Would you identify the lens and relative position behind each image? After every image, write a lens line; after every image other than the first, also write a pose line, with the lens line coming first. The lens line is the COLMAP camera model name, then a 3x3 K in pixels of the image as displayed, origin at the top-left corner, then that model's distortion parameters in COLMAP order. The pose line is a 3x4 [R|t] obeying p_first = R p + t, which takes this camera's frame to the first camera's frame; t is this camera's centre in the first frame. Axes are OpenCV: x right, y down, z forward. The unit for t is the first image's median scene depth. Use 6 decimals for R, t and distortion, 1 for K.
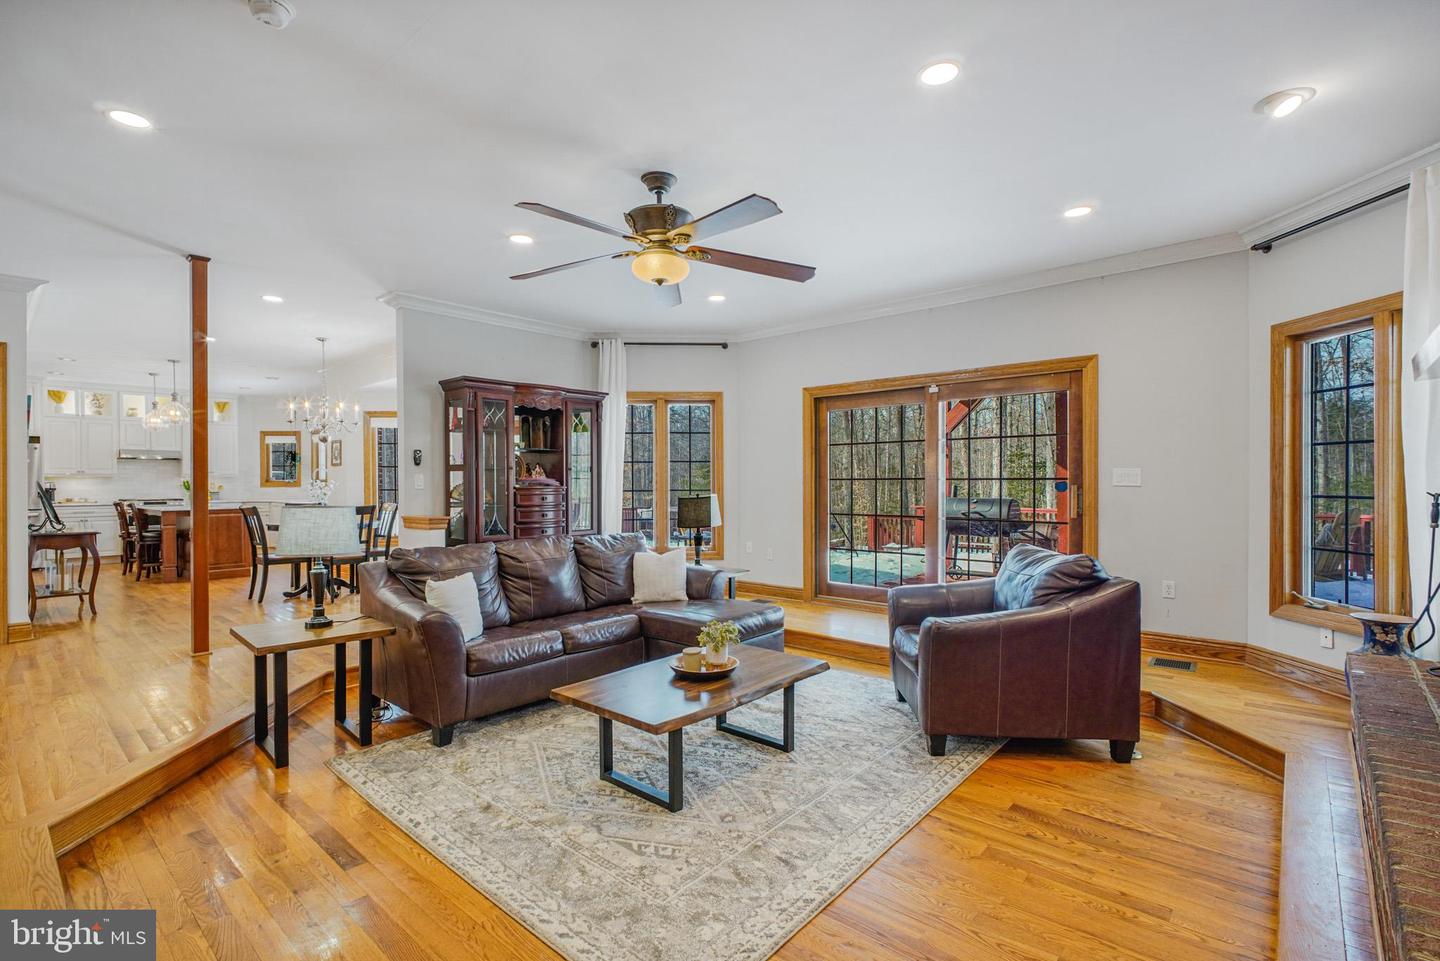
lens RADIAL K [[672.8, 0, 706.3], [0, 672.8, 484.4], [0, 0, 1]] dist [-0.002373, -0.002579]
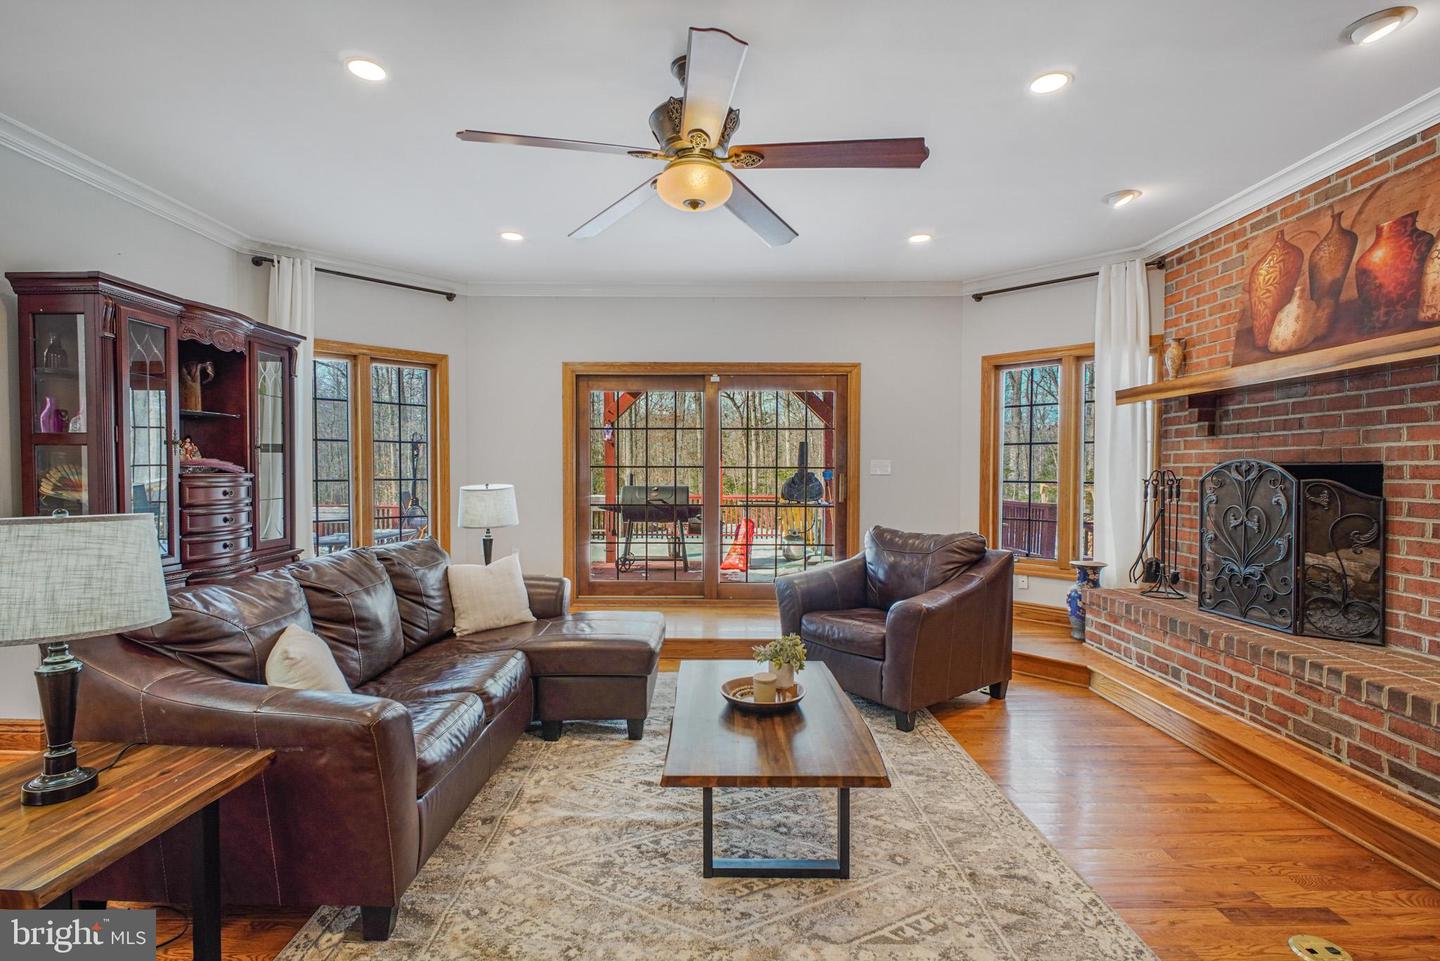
lens RADIAL K [[672.8, 0, 715.5], [0, 672.8, 486.9], [0, 0, 1]] dist [-0.002373, -0.002579]
pose [[0.746728, -0.009882, 0.665056, -0.384692], [-0.003518, 0.999817, 0.018806, 0.002521], [-0.665121, -0.016383, 0.746556, 0.282366]]
